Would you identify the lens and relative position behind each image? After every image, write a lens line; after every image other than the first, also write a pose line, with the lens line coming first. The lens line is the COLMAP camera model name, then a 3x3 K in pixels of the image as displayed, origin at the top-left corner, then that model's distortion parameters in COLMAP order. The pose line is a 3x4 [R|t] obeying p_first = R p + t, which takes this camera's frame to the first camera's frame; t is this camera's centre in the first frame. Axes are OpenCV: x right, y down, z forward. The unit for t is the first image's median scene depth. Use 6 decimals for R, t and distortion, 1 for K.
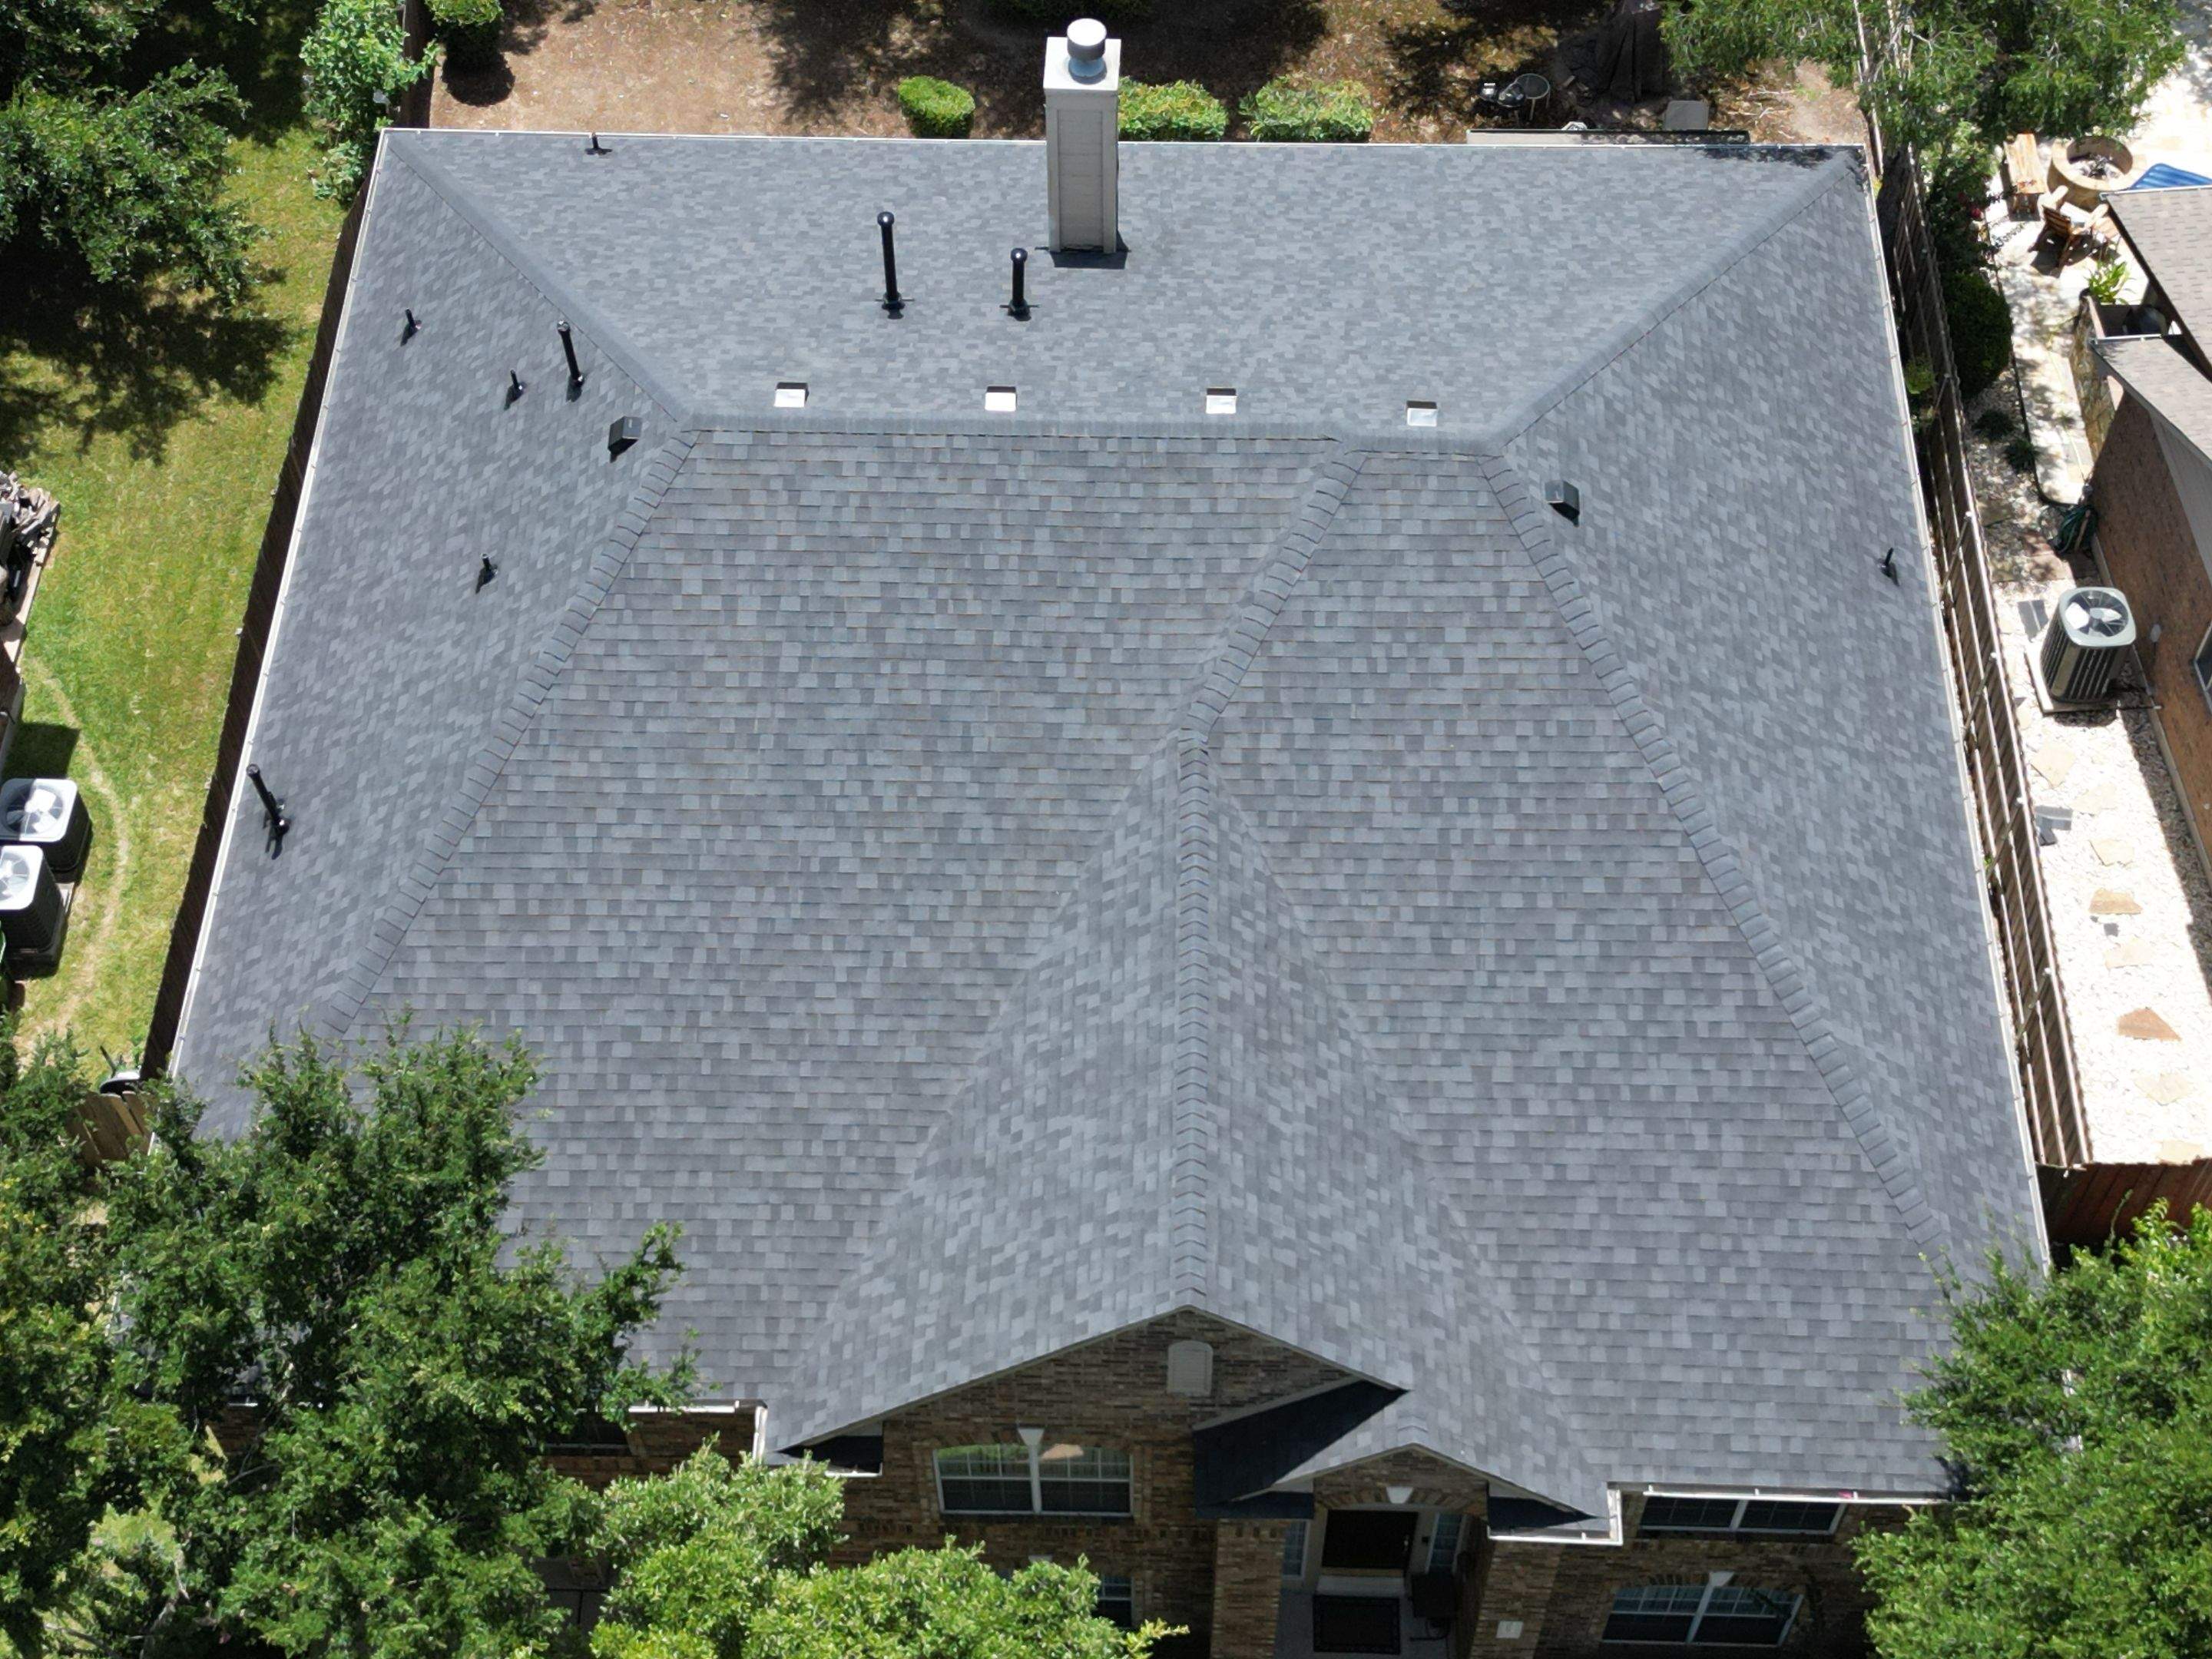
lens RADIAL K [[3071.9, 0, 1096.1], [0, 3071.9, 831.5], [0, 0, 1]] dist [0.210503, -0.731904]
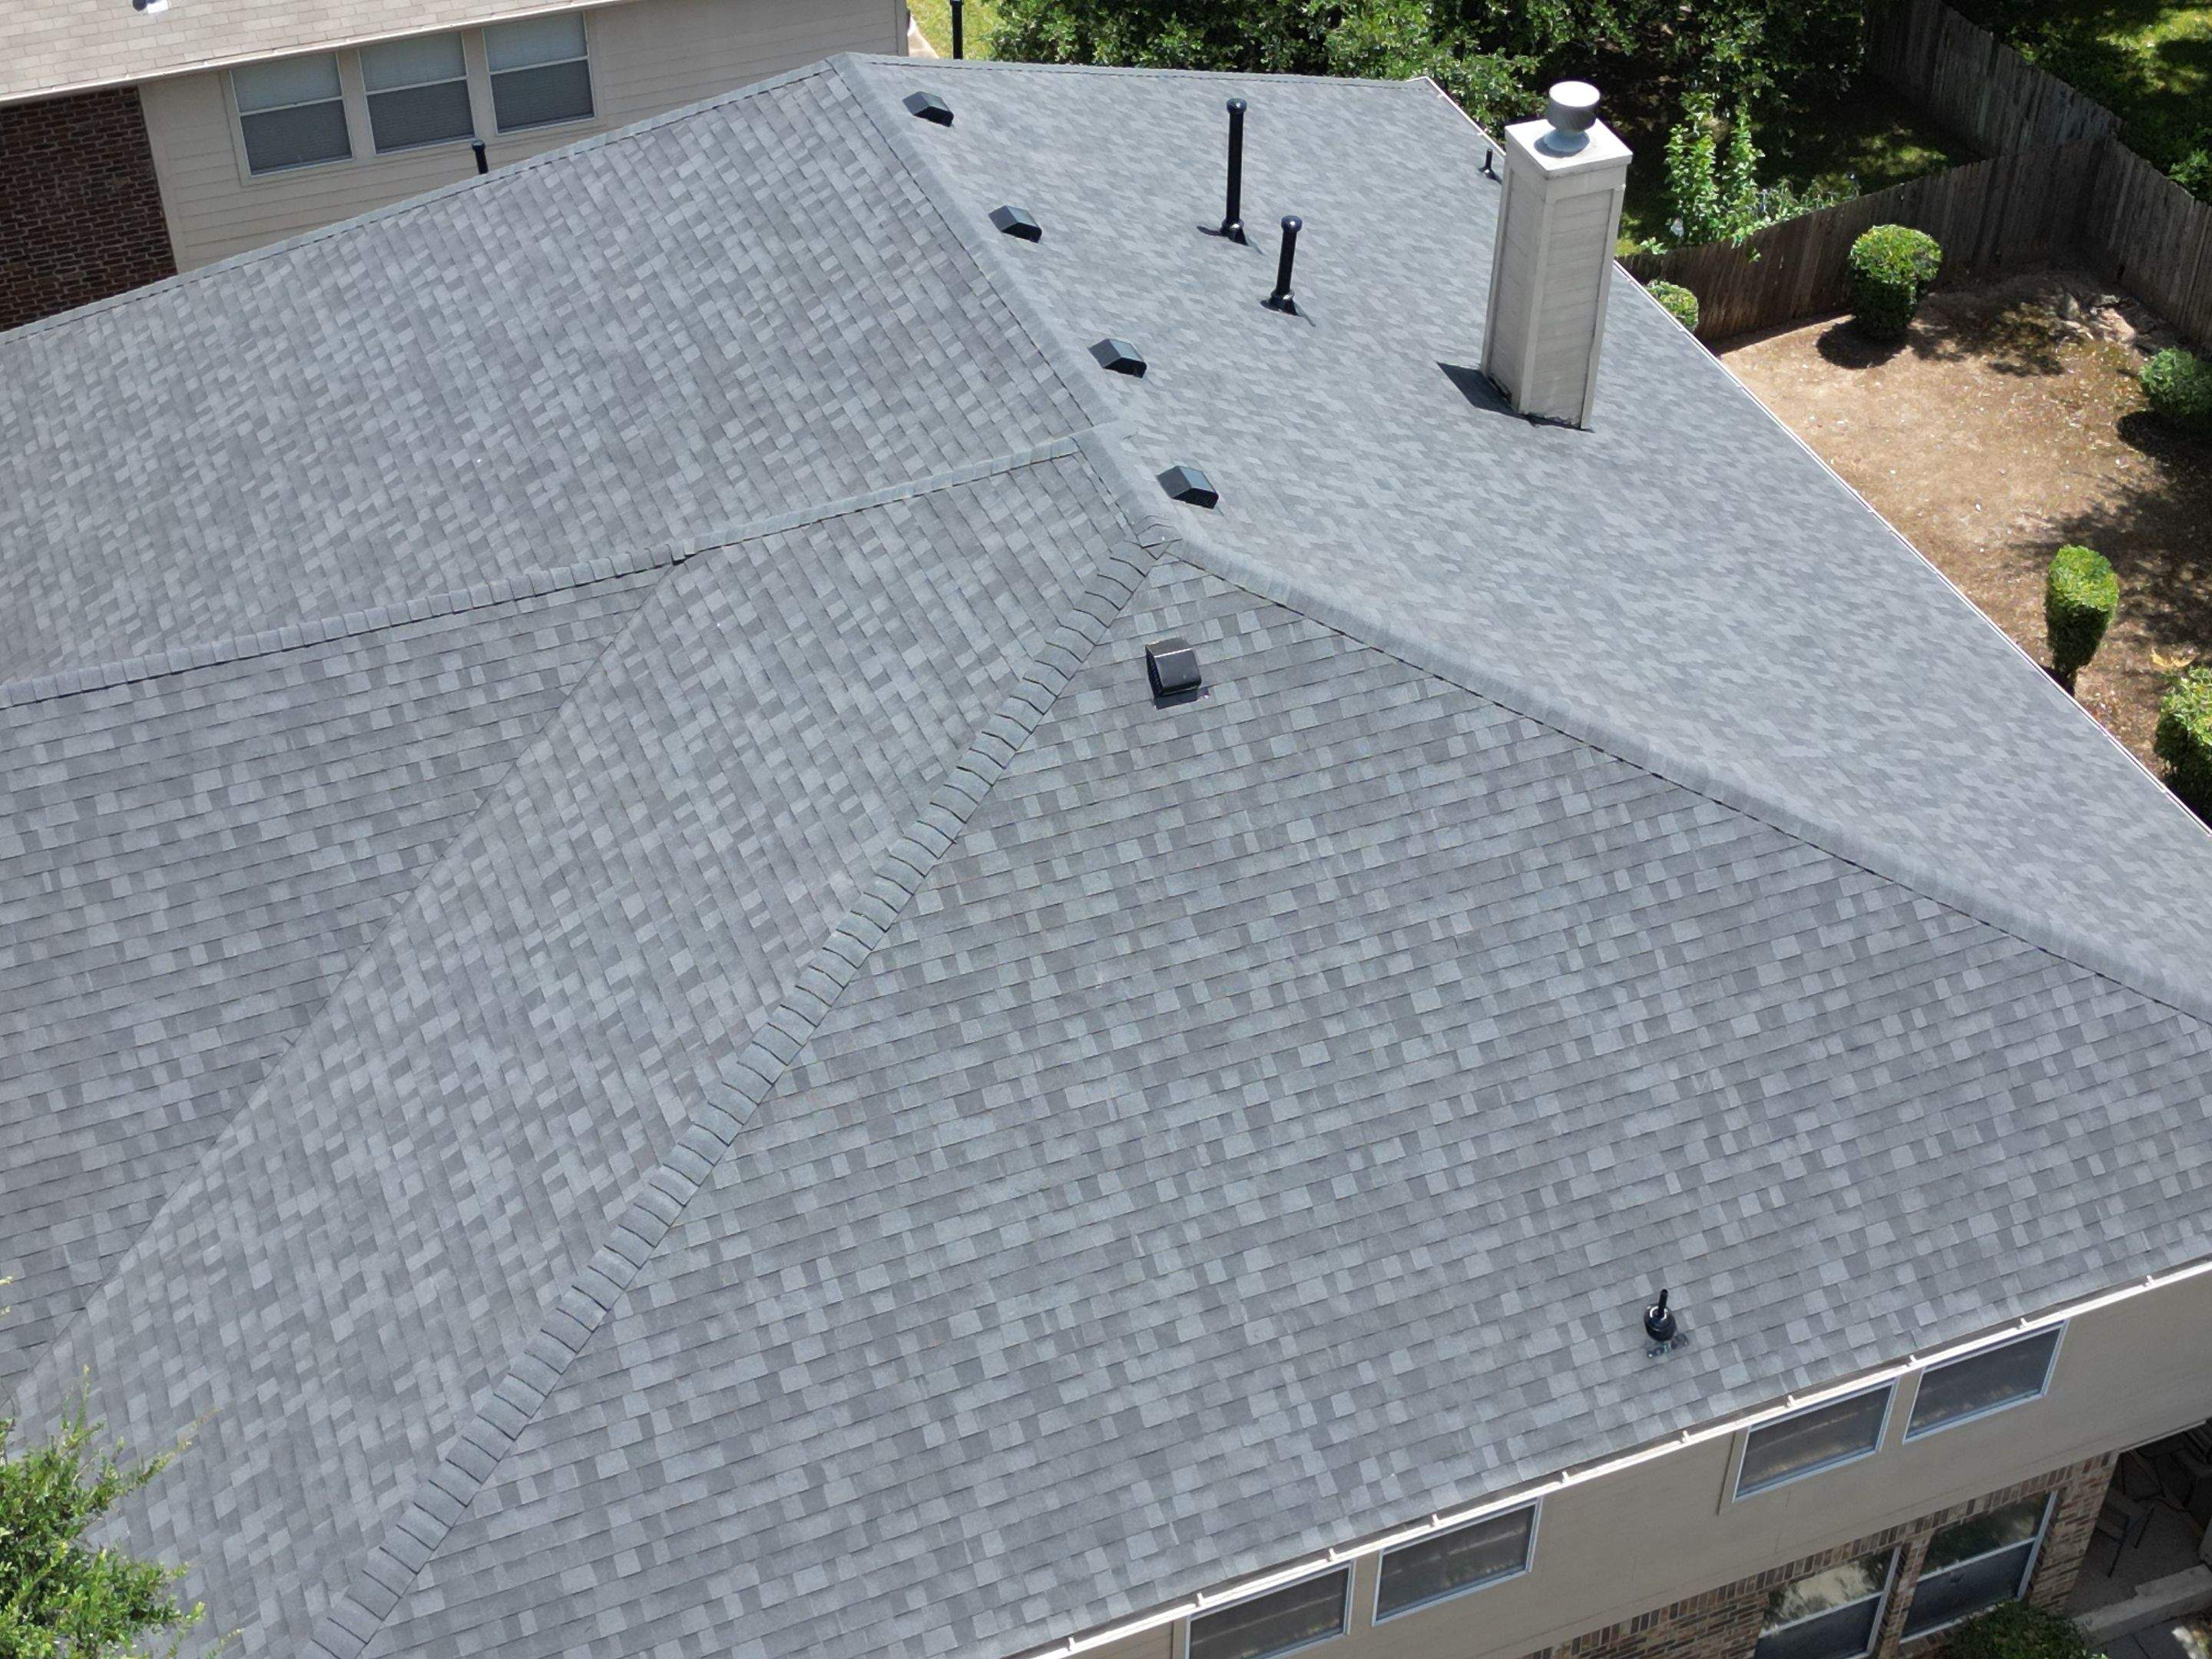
lens RADIAL K [[3071.9, 0, 1096.1], [0, 3071.9, 831.5], [0, 0, 1]] dist [0.210503, -0.731904]
pose [[0.398943, 0.604275, -0.689708, 0.664367], [-0.756004, 0.642413, 0.125548, -0.161722], [0.518943, 0.471335, 0.713121, 0.520441]]
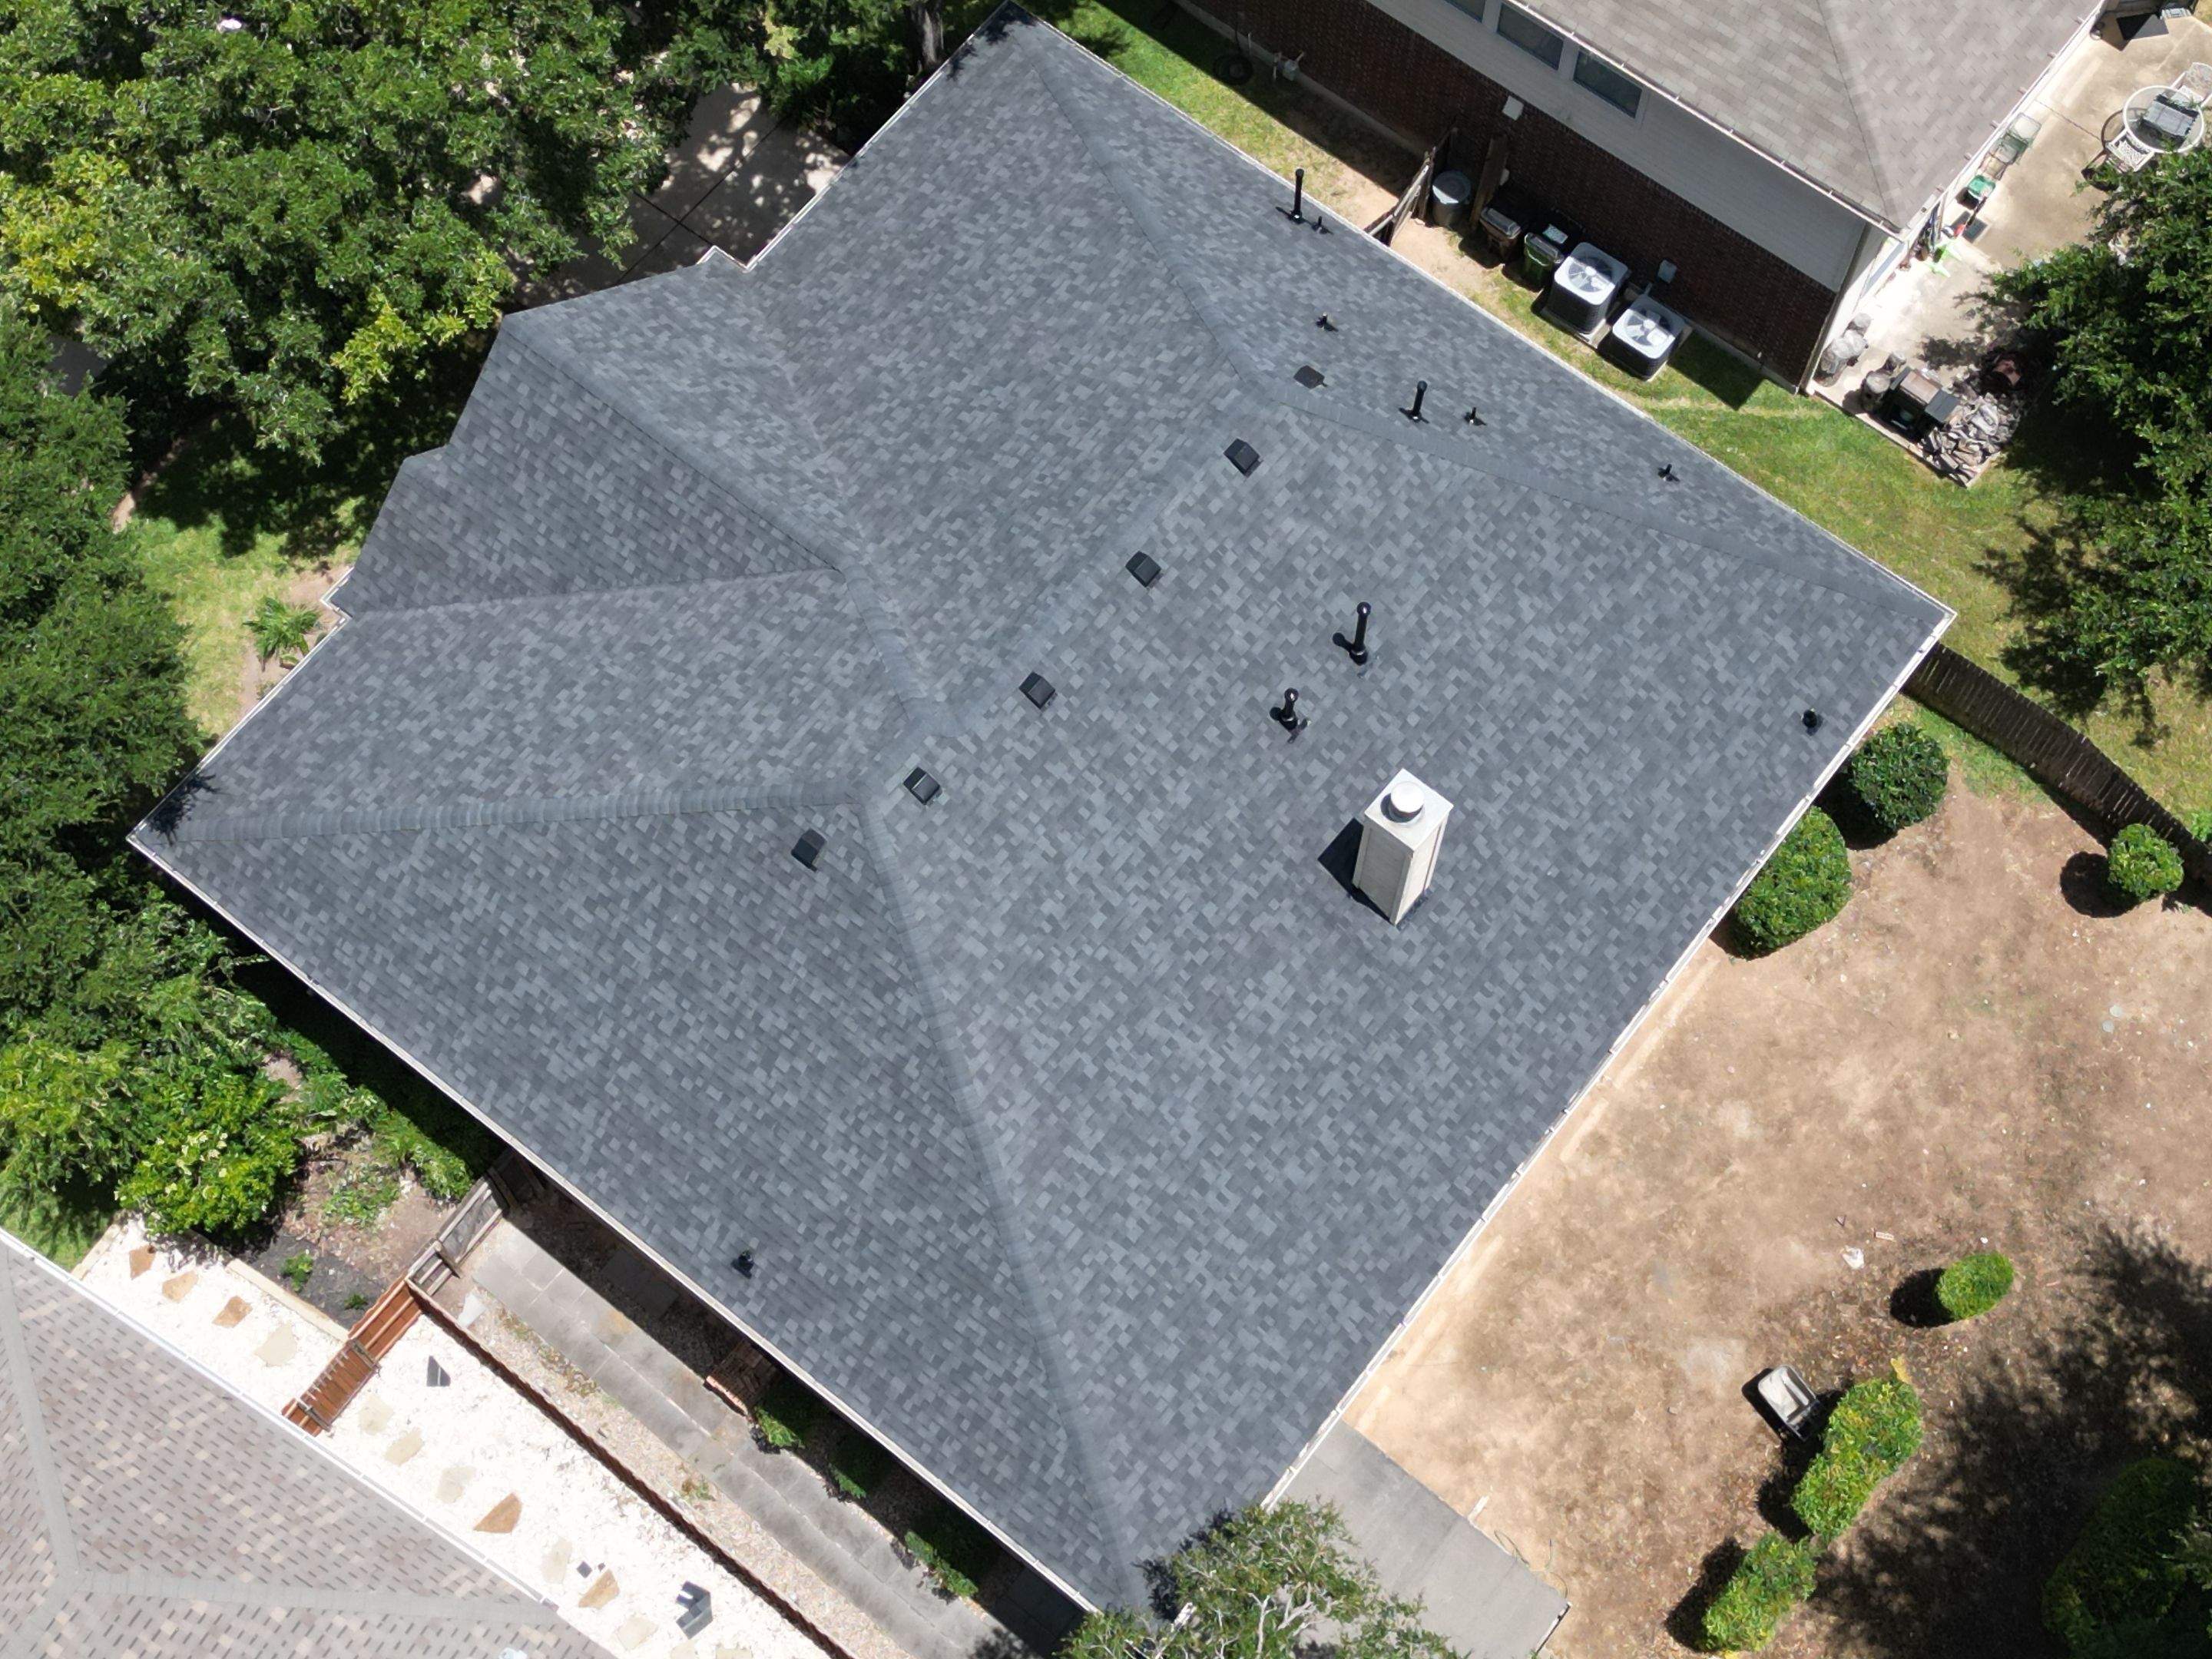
lens RADIAL K [[3071.9, 0, 1096.1], [0, 3071.9, 831.5], [0, 0, 1]] dist [0.210503, -0.731904]
pose [[-0.599041, 0.741991, -0.300997, 0.467203], [-0.651084, -0.232557, 0.722500, -1.123459], [0.466090, 0.628781, 0.622410, 0.267660]]
